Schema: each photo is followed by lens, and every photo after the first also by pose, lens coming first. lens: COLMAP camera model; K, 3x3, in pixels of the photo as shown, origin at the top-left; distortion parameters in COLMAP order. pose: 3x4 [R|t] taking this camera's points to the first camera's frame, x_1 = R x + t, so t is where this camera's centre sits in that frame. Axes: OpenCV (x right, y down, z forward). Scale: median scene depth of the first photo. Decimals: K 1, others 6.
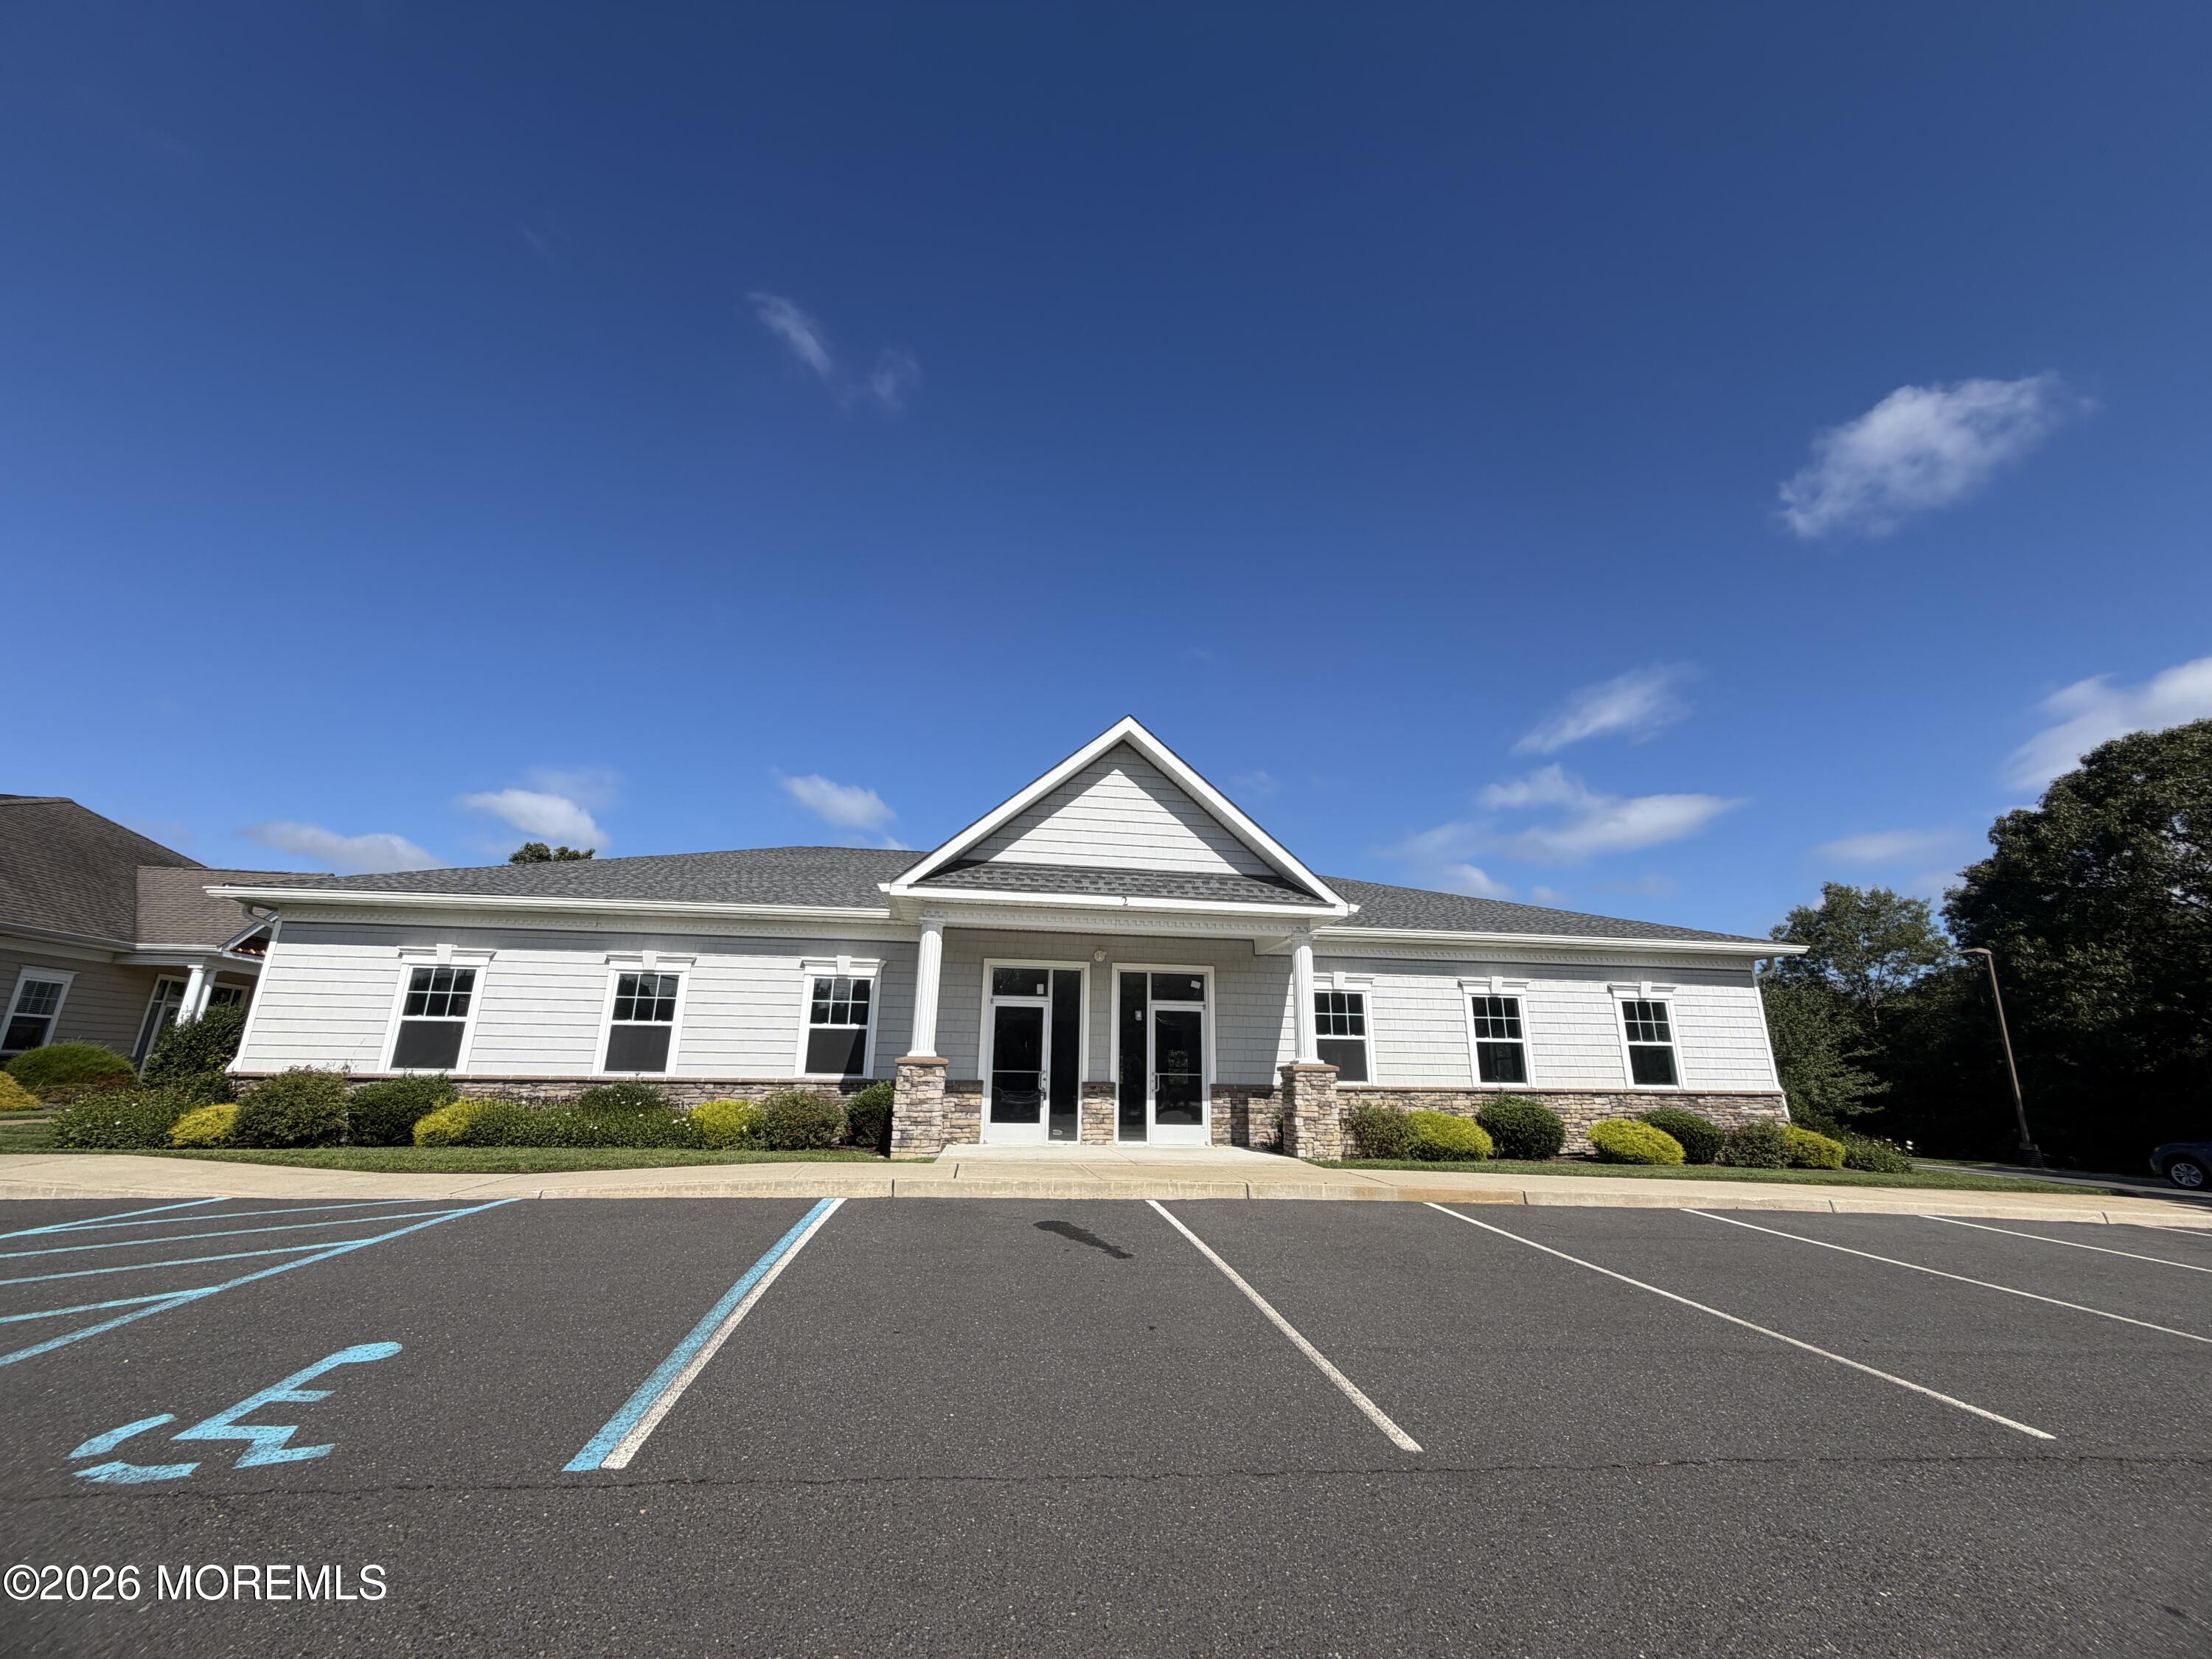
lens RADIAL K [[834.8, 0, 1098.2], [0, 834.8, 838.4], [0, 0, 1]] dist [0.000403, -0.000191]
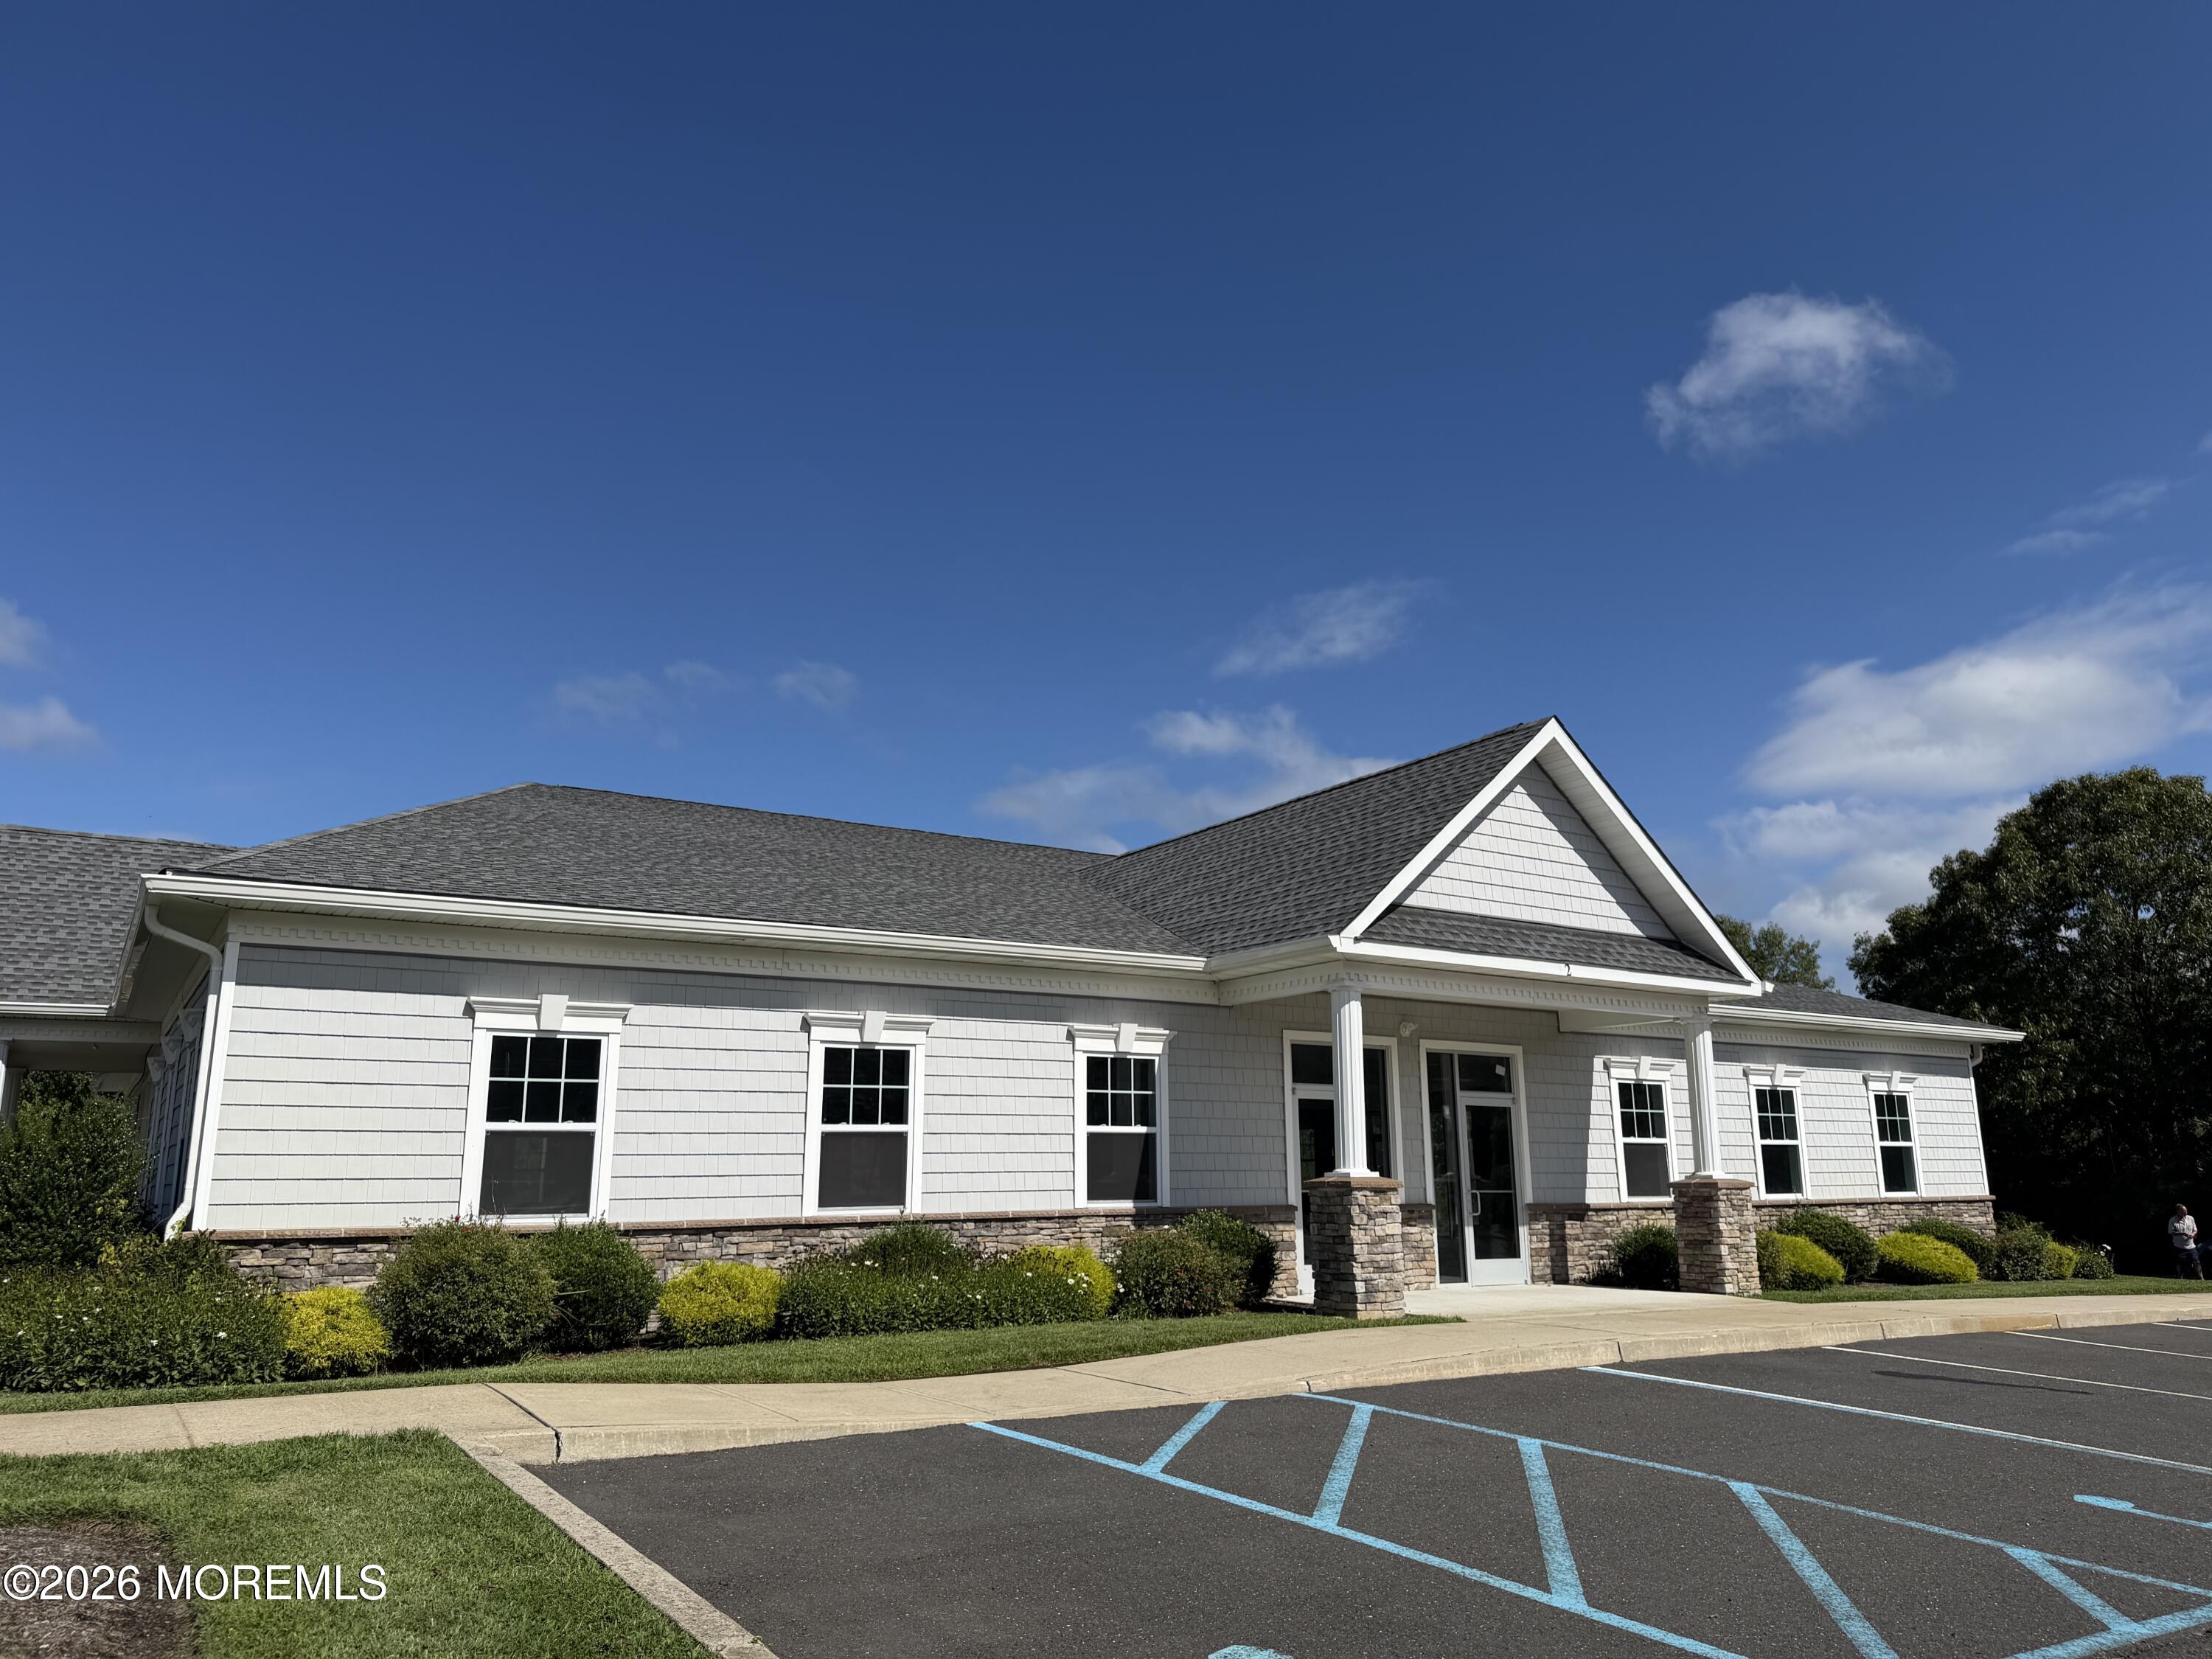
lens RADIAL K [[1551.5, 0, 1106.0], [0, 1551.5, 829.5], [0, 0, 1]] dist [0.153540, -0.291965]
pose [[0.902366, 0.072807, 0.424777, -0.835025], [-0.092077, 0.995438, 0.024984, -0.041349], [-0.421021, -0.061657, 0.904953, -0.102081]]
